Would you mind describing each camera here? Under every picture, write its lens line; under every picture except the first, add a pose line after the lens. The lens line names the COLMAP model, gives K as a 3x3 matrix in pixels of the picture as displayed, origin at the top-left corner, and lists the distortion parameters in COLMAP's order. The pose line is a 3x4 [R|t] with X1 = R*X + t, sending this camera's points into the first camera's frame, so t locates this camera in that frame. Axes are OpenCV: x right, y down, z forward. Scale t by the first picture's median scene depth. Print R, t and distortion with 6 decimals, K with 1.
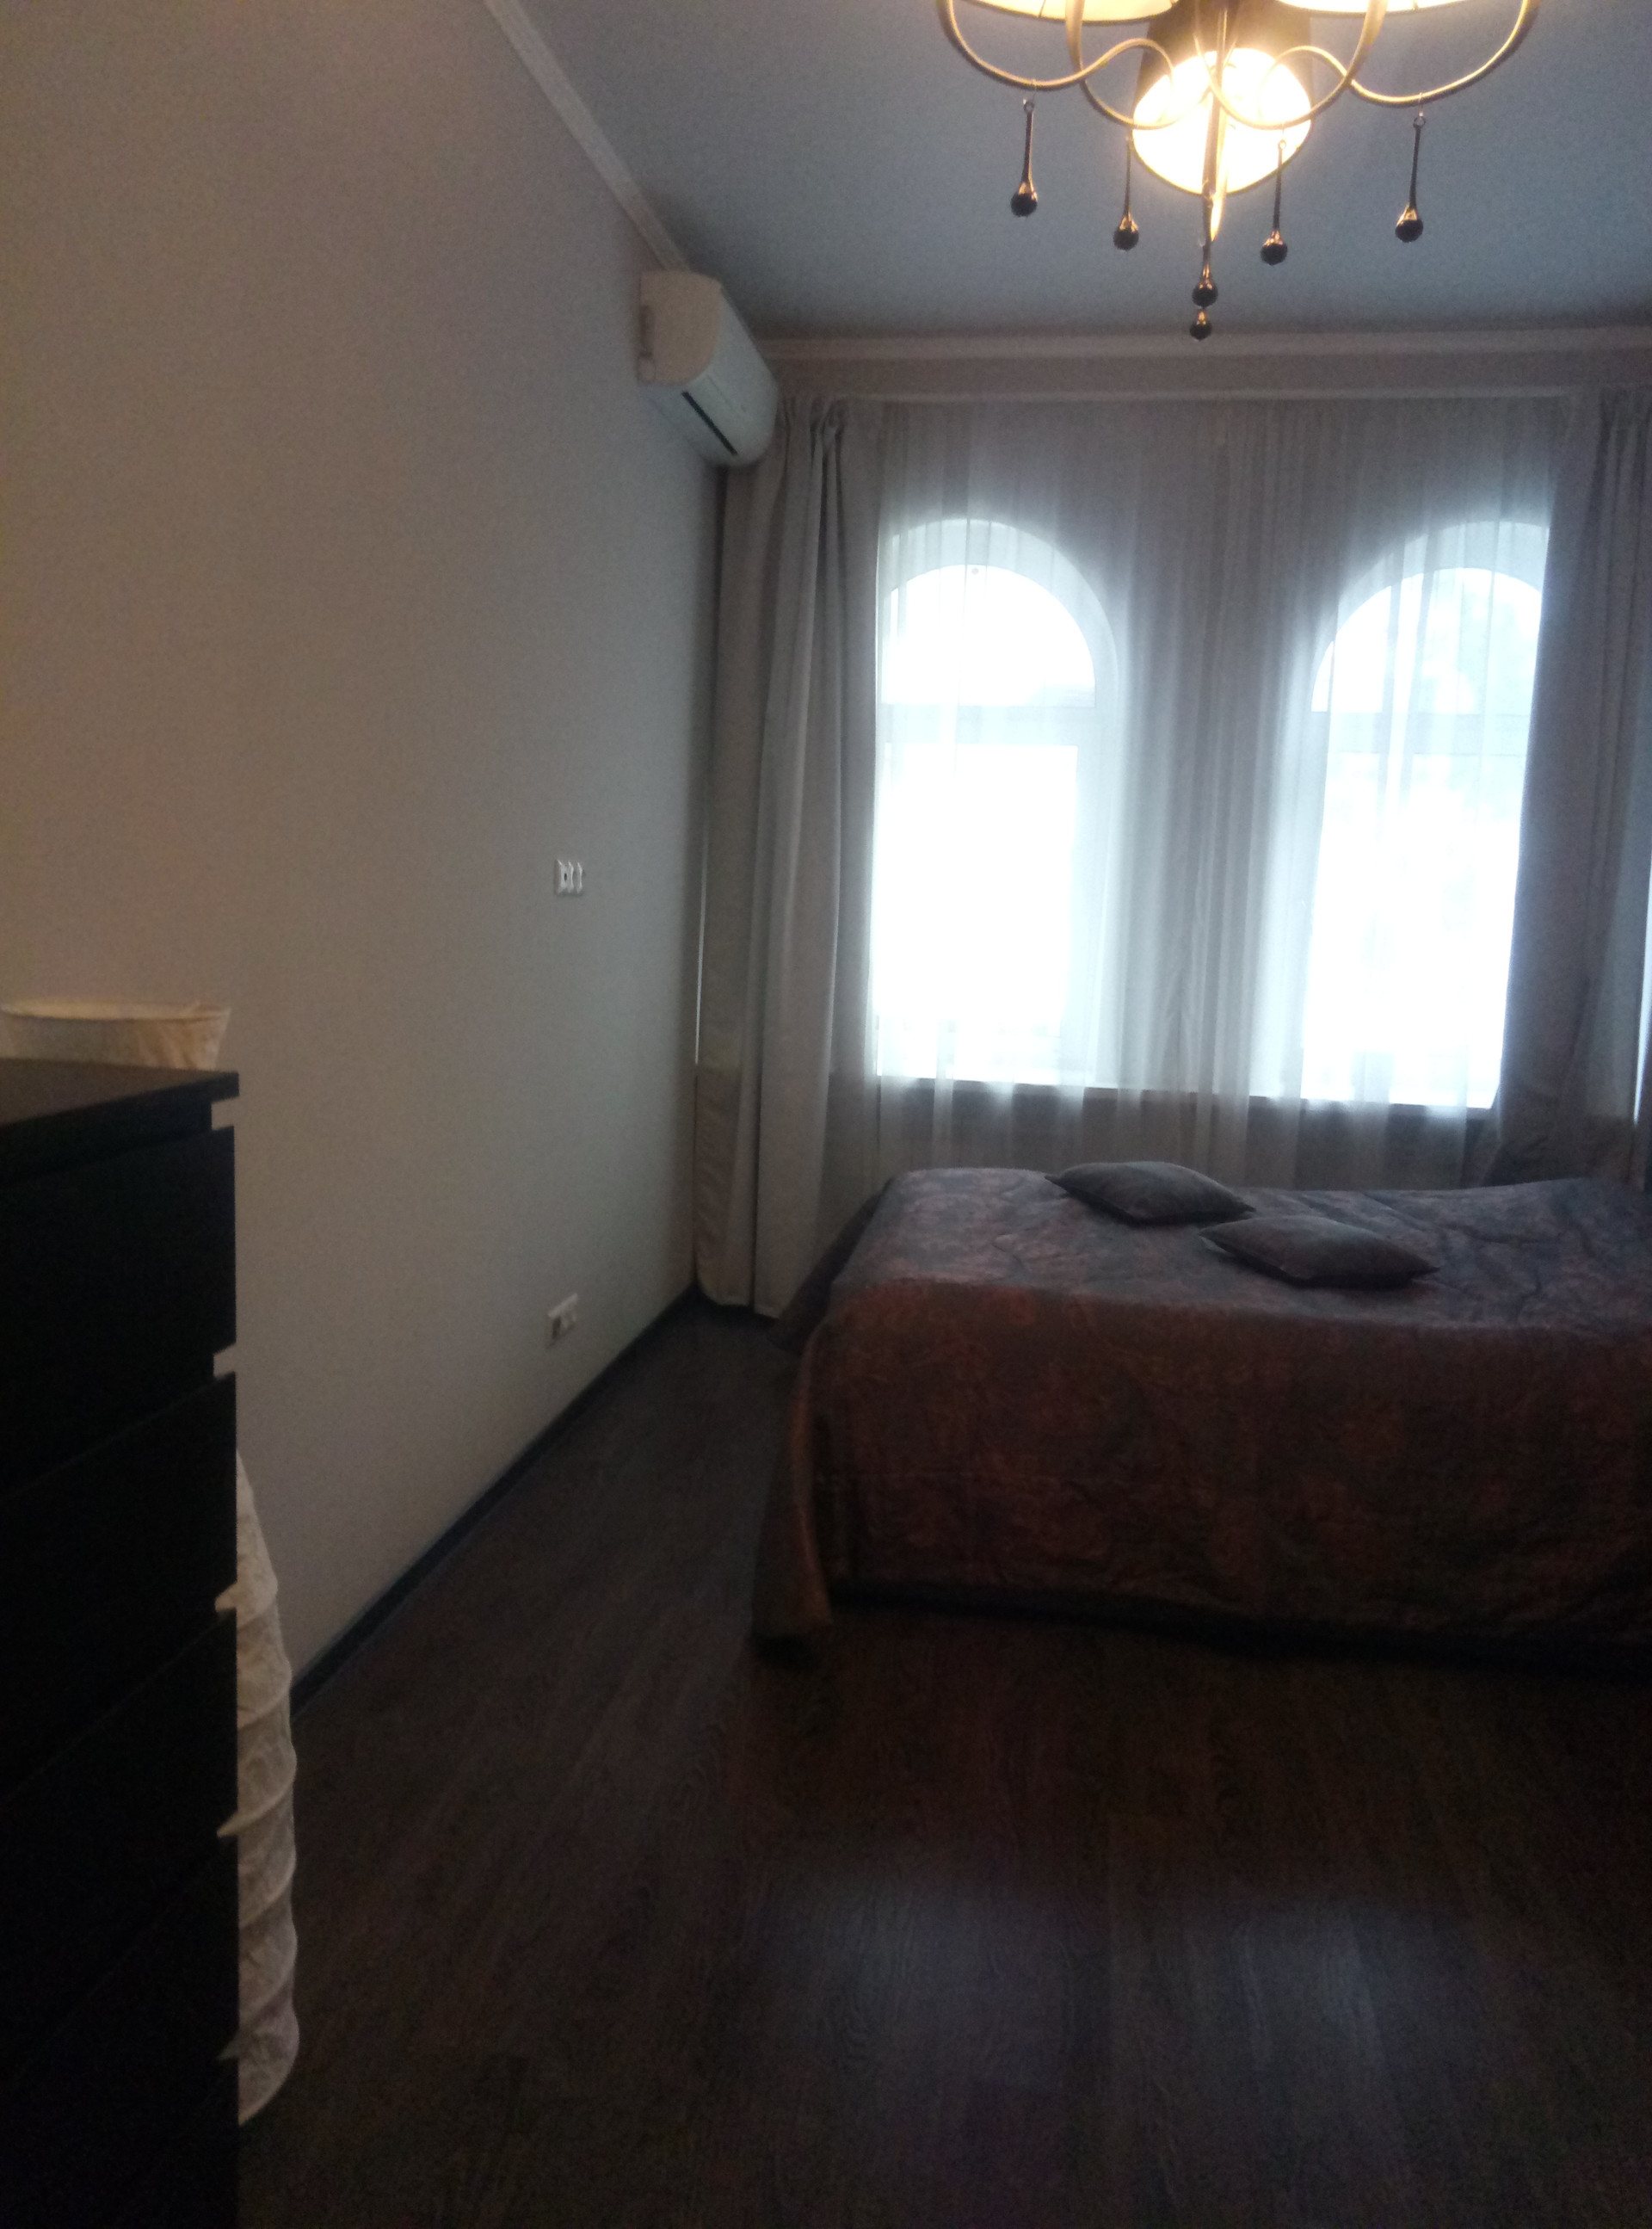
lens RADIAL K [[1609.6, 0, 806.9], [0, 1609.6, 1124.1], [0, 0, 1]] dist [0.037824, -0.021154]
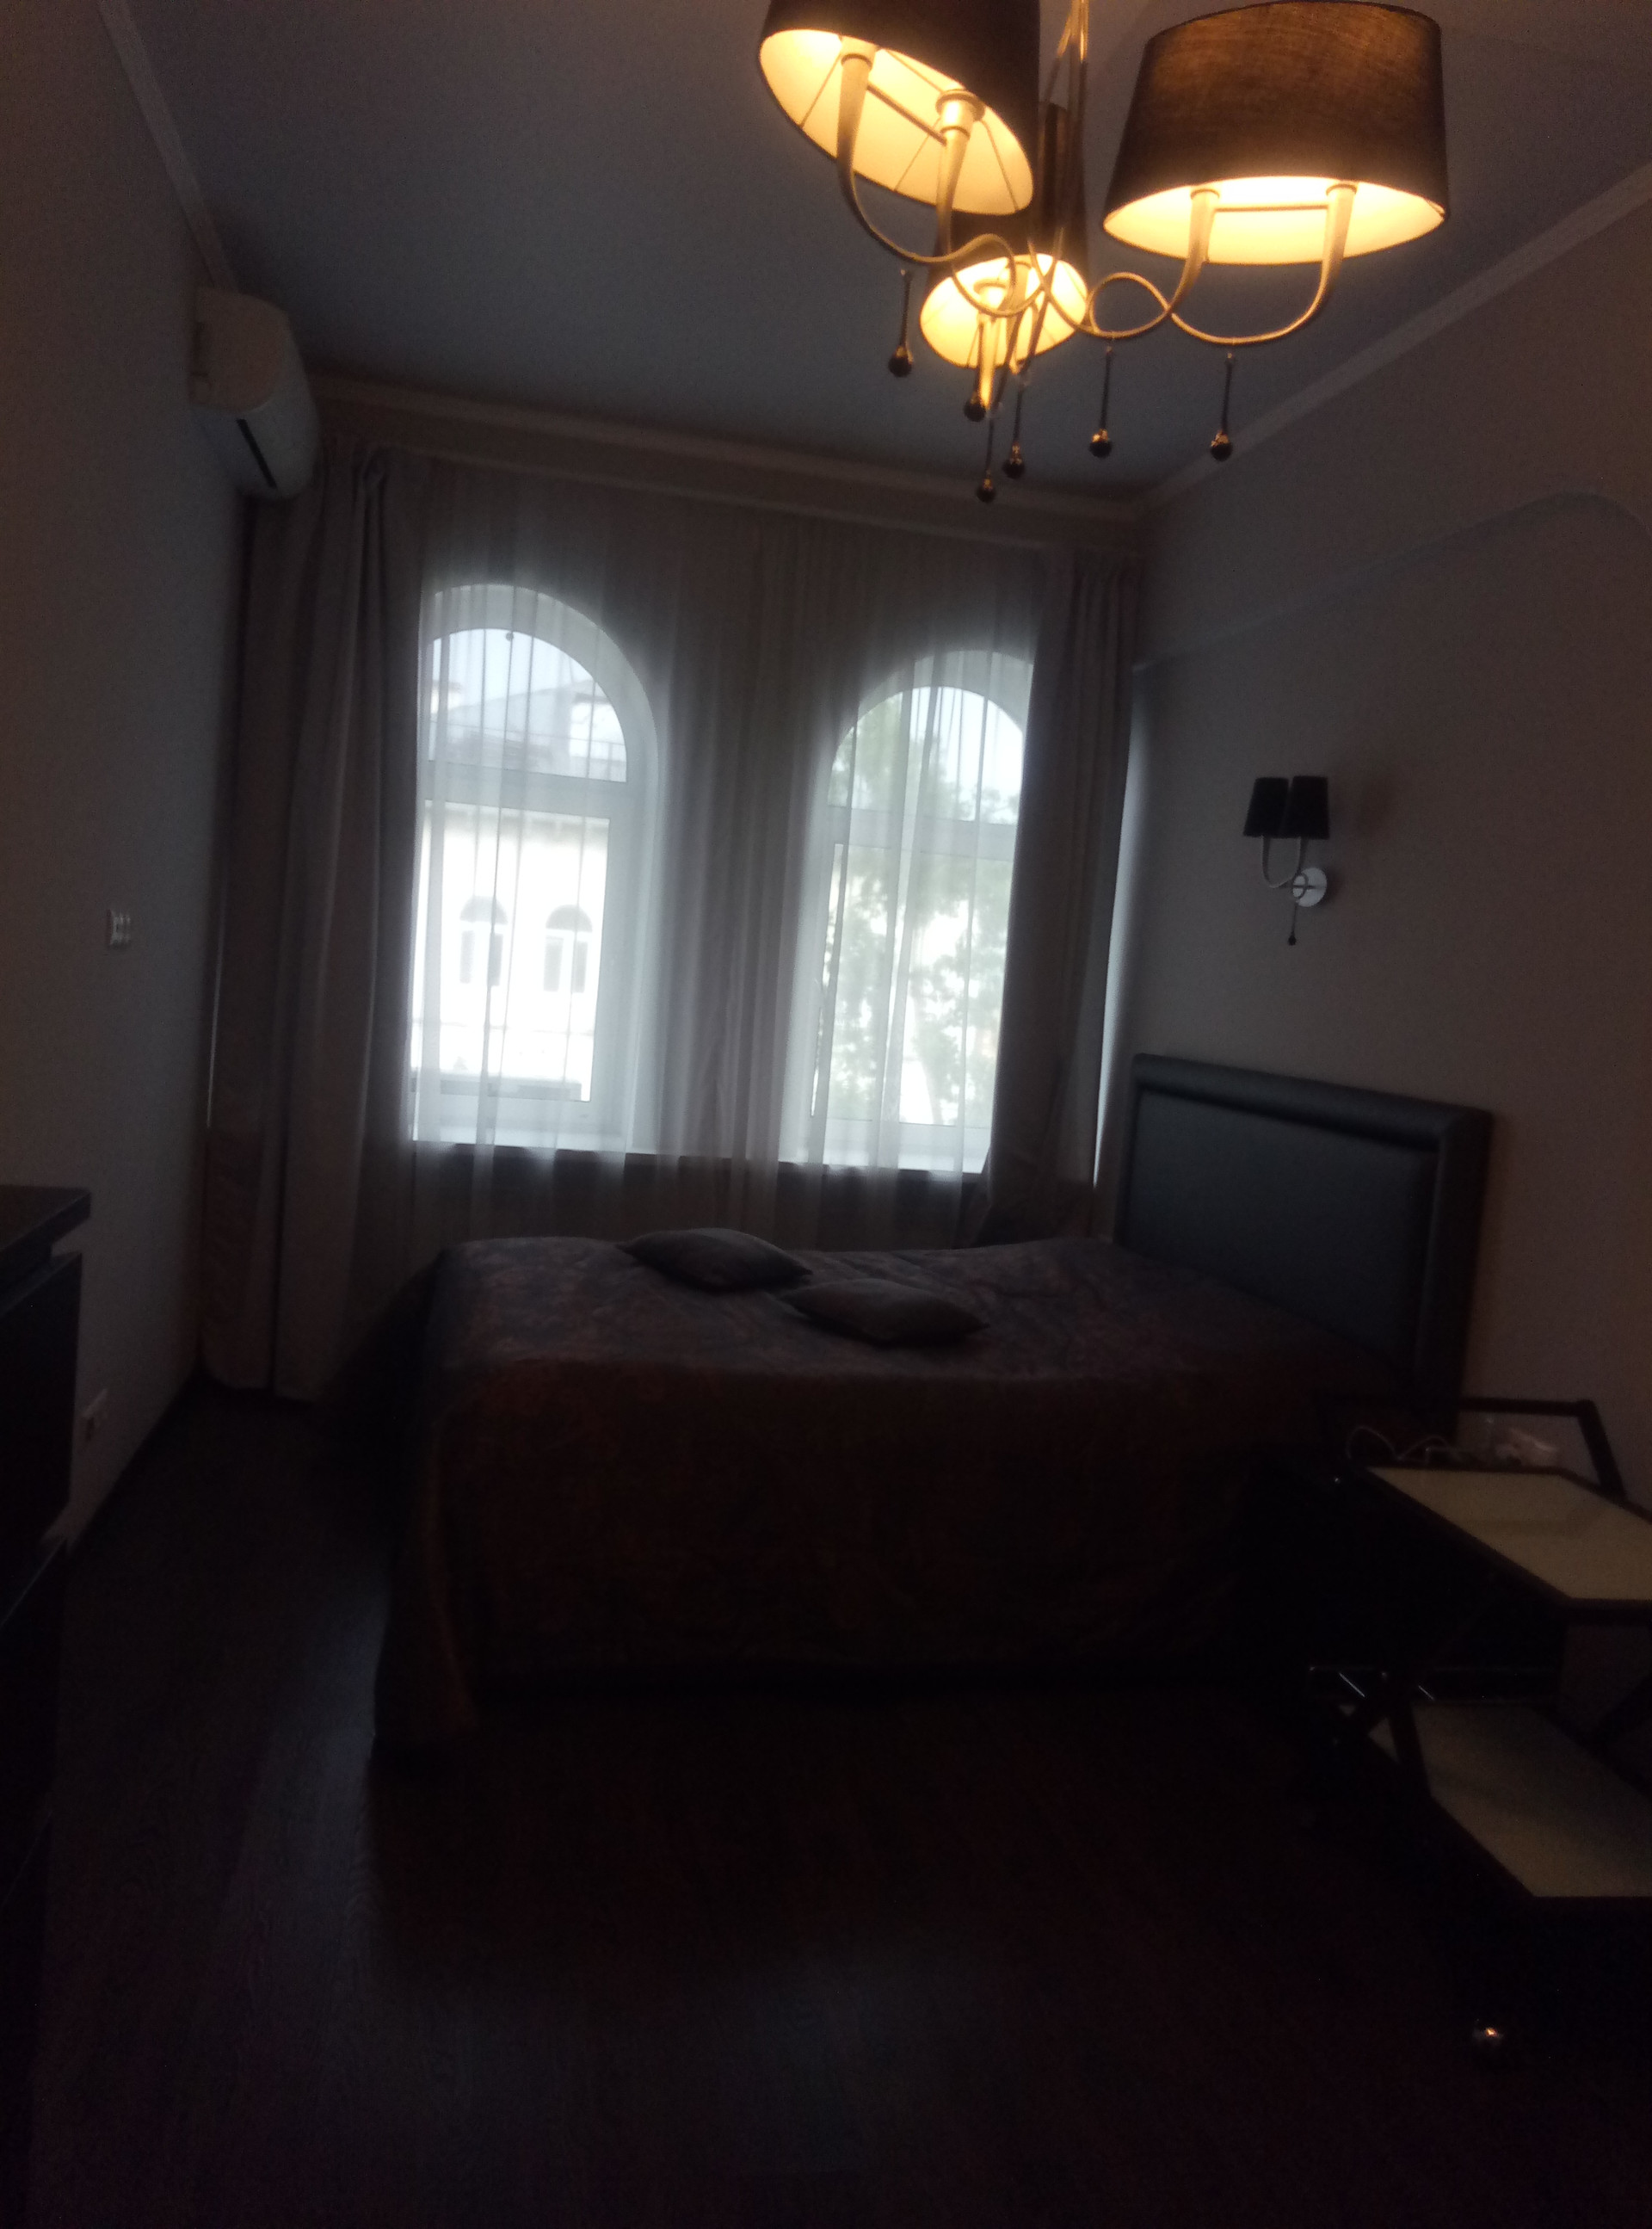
lens RADIAL K [[1609.6, 0, 791.3], [0, 1609.6, 1112.7], [0, 0, 1]] dist [0.037824, -0.021154]
pose [[0.933138, 0.008811, 0.359409, -0.104372], [0.003961, 0.999387, -0.034784, -0.013909], [-0.359495, 0.033882, 0.932532, 0.017883]]
